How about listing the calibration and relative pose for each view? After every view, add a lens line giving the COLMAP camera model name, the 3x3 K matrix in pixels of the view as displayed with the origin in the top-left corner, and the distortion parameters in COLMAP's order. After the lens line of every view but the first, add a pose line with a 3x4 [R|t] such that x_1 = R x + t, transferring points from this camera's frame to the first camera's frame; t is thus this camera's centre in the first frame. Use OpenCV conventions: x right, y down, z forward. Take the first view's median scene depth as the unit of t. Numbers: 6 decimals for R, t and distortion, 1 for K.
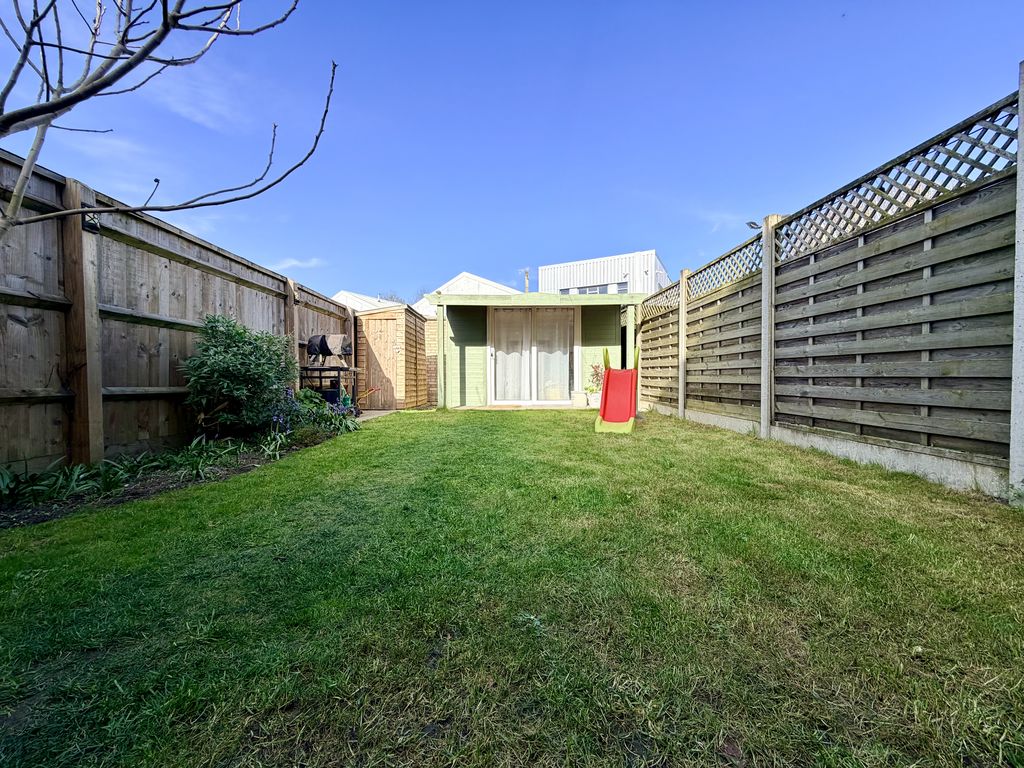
lens RADIAL K [[408.7, 0, 511.0], [0, 408.7, 384.4], [0, 0, 1]] dist [0.000710, -0.000025]
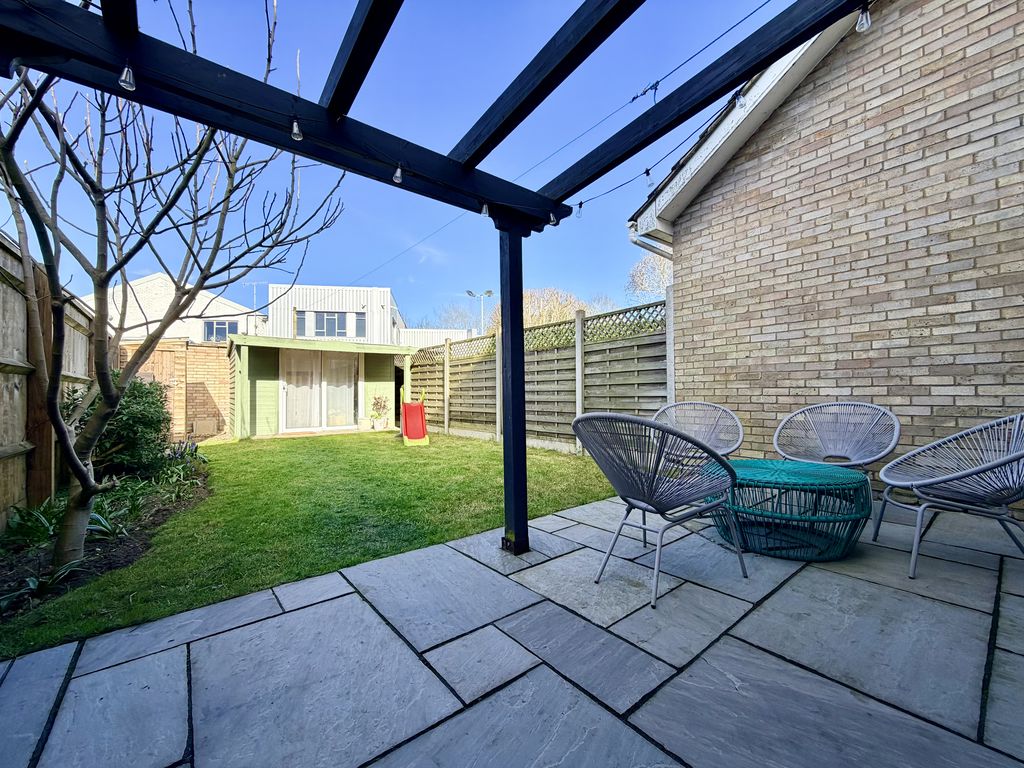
lens RADIAL K [[408.7, 0, 511.0], [0, 408.7, 384.4], [0, 0, 1]] dist [0.000710, -0.000025]
pose [[0.782472, 0.010833, 0.622592, -0.433716], [0.016112, 0.999162, -0.037635, -0.050828], [-0.622477, 0.039480, 0.781641, -0.447763]]
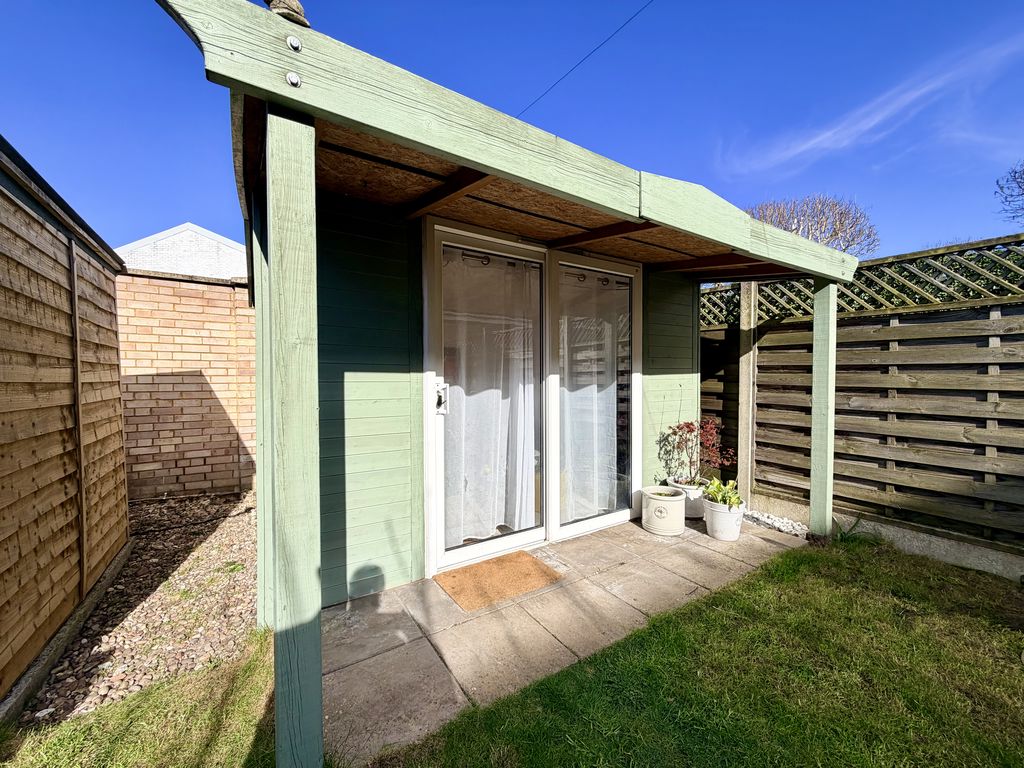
lens RADIAL K [[408.7, 0, 511.0], [0, 408.7, 384.4], [0, 0, 1]] dist [0.000710, -0.000025]
pose [[0.836671, -0.008415, 0.547640, -0.276940], [0.008067, 0.999963, 0.003041, -0.142579], [-0.547646, 0.001873, 0.836708, 1.216703]]
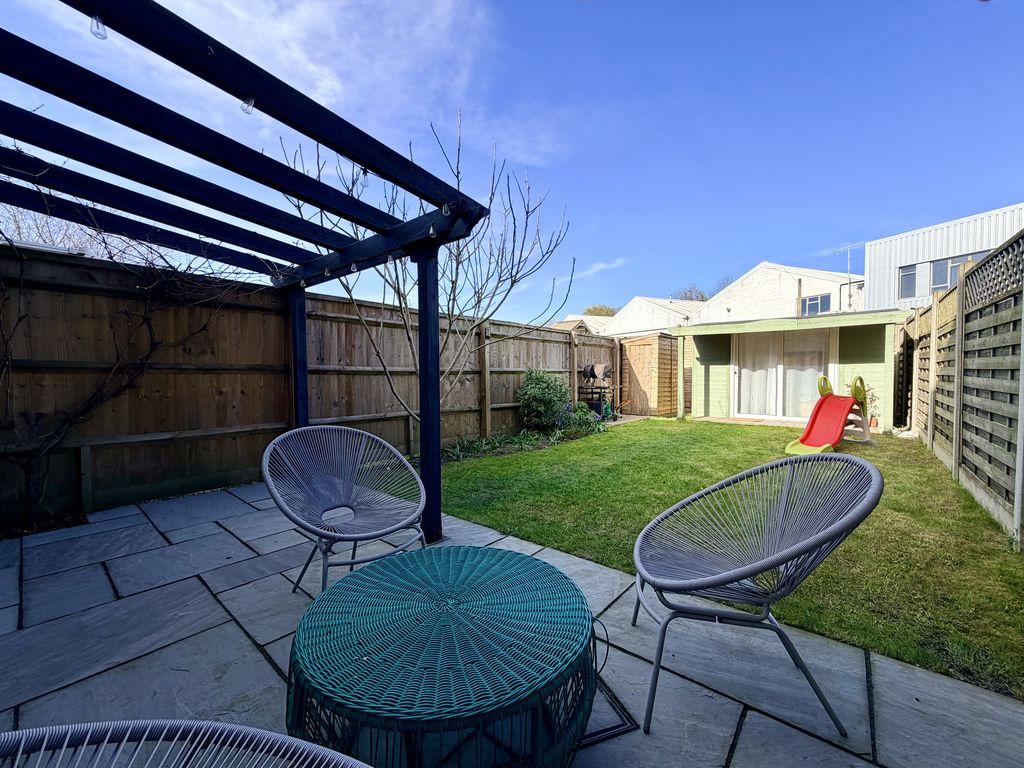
lens RADIAL K [[408.7, 0, 511.0], [0, 408.7, 384.4], [0, 0, 1]] dist [0.000710, -0.000025]
pose [[0.760201, 0.019809, -0.649386, 0.357741], [-0.008334, 0.999750, 0.020741, -0.097569], [0.649635, -0.010356, 0.760176, -0.414796]]
